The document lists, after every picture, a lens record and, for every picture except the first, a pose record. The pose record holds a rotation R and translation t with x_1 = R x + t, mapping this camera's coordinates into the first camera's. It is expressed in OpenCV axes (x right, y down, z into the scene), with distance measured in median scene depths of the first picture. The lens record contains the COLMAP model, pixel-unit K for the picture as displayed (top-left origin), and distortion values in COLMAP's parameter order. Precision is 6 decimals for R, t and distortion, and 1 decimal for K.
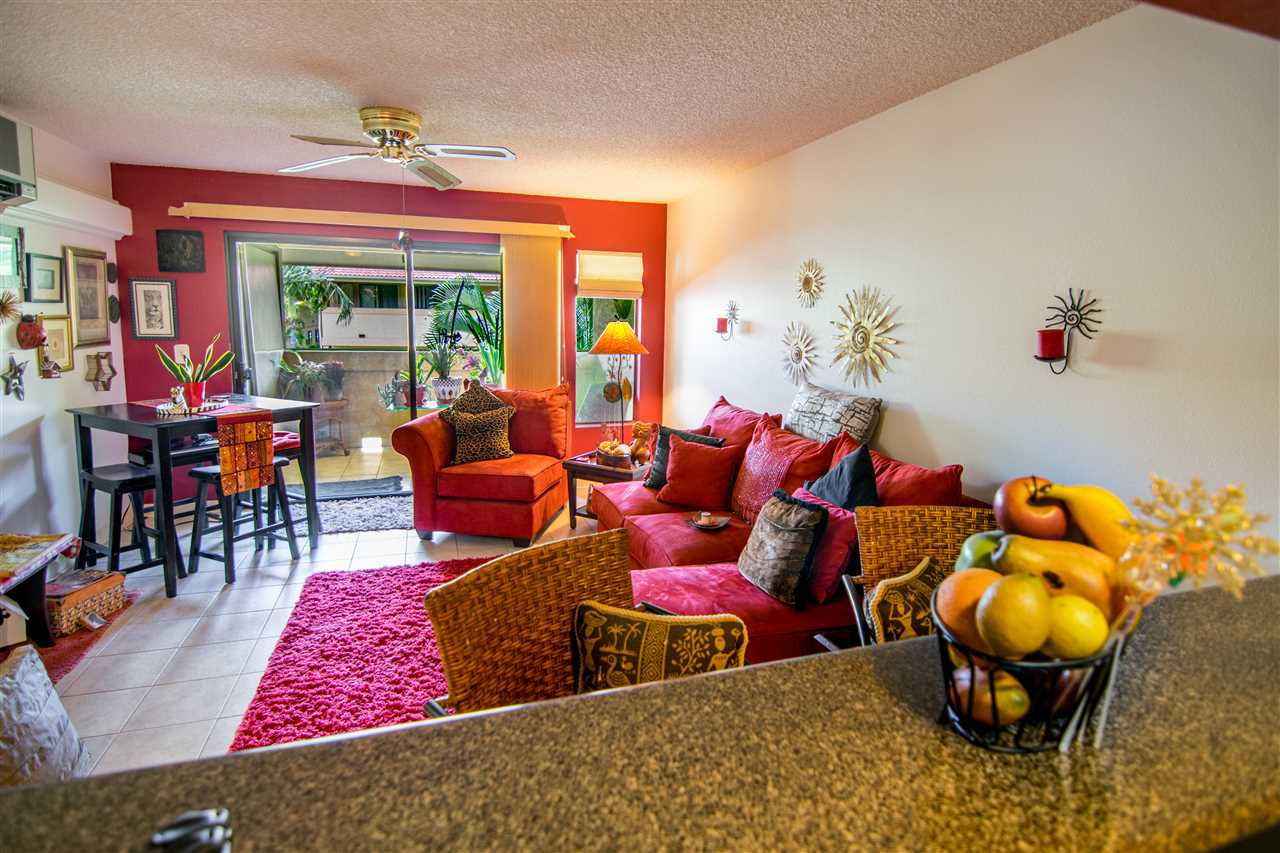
lens RADIAL K [[654.5, 0, 630.2], [0, 654.5, 395.3], [0, 0, 1]] dist [-0.003587, -0.000989]
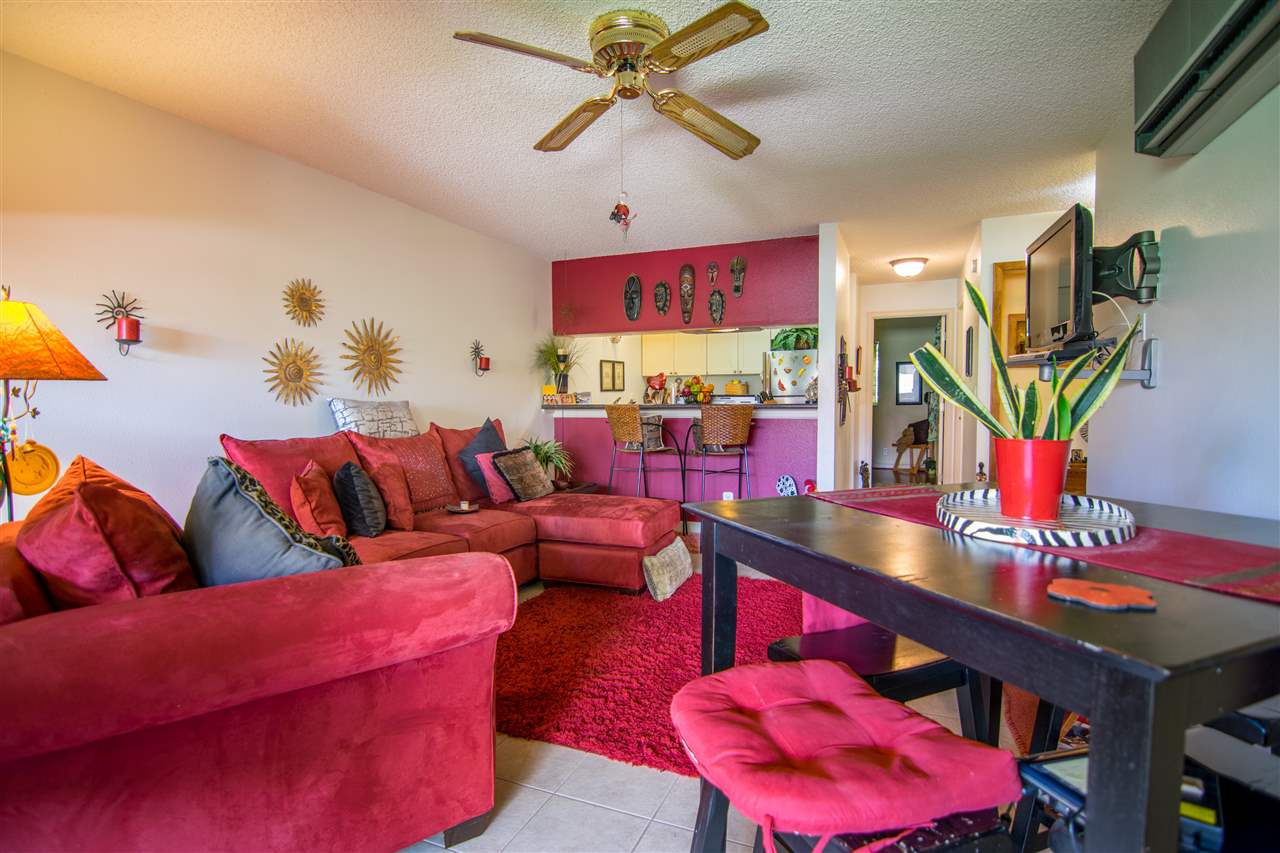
lens RADIAL K [[635.4, 0, 639.0], [0, 635.4, 432.9], [0, 0, 1]] dist [-0.016609, -0.001521]
pose [[-0.761103, -0.049235, 0.646760, -0.752482], [0.068987, 0.985315, 0.156191, -0.088982], [-0.644952, 0.163495, -0.746529, 1.415430]]
